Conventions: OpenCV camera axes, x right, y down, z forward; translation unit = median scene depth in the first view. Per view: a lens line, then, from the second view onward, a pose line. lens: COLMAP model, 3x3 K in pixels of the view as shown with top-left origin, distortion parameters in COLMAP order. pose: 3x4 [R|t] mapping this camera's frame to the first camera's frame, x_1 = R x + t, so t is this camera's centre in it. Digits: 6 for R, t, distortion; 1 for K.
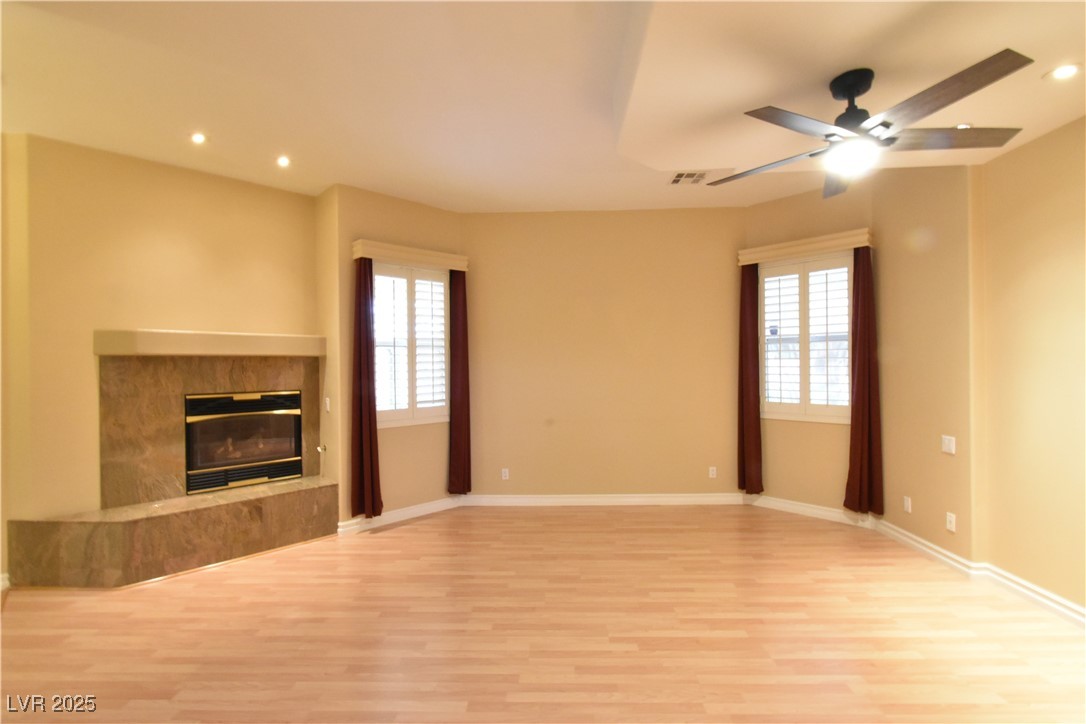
lens RADIAL K [[484.6, 0, 545.0], [0, 484.6, 364.3], [0, 0, 1]] dist [0.001913, -0.000130]
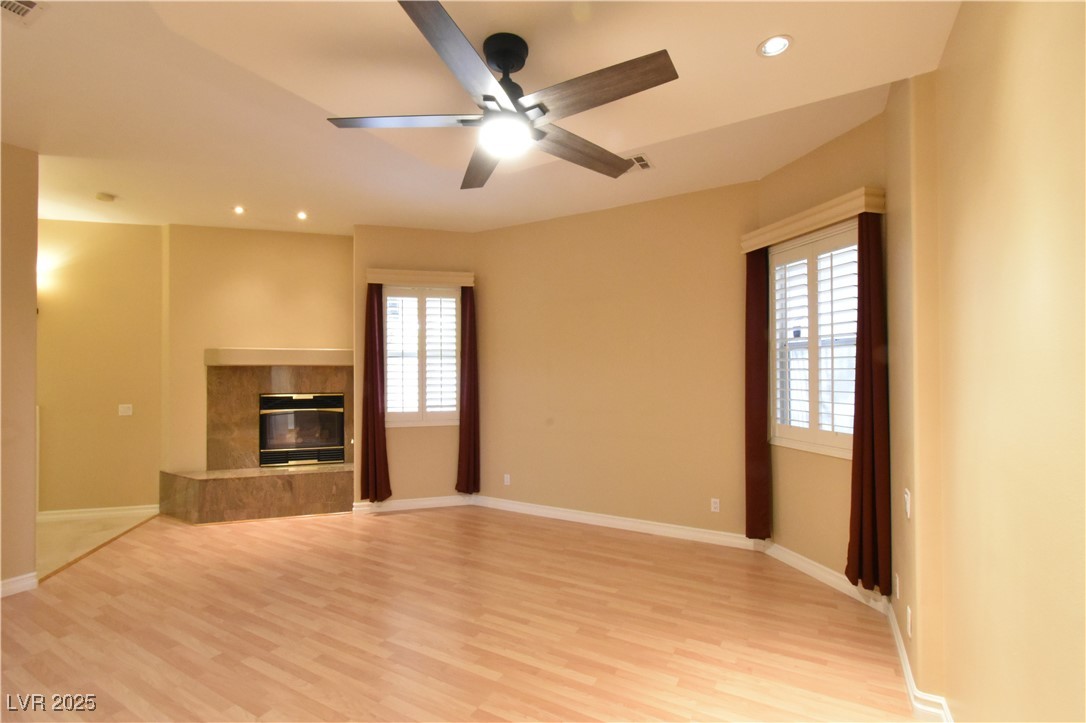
lens RADIAL K [[484.6, 0, 545.0], [0, 484.6, 363.8], [0, 0, 1]] dist [0.001913, -0.000130]
pose [[0.883216, -0.000738, -0.468966, 0.563949], [-0.005461, 0.999915, -0.011857, -0.009716], [0.468934, 0.013034, 0.883137, 0.147764]]
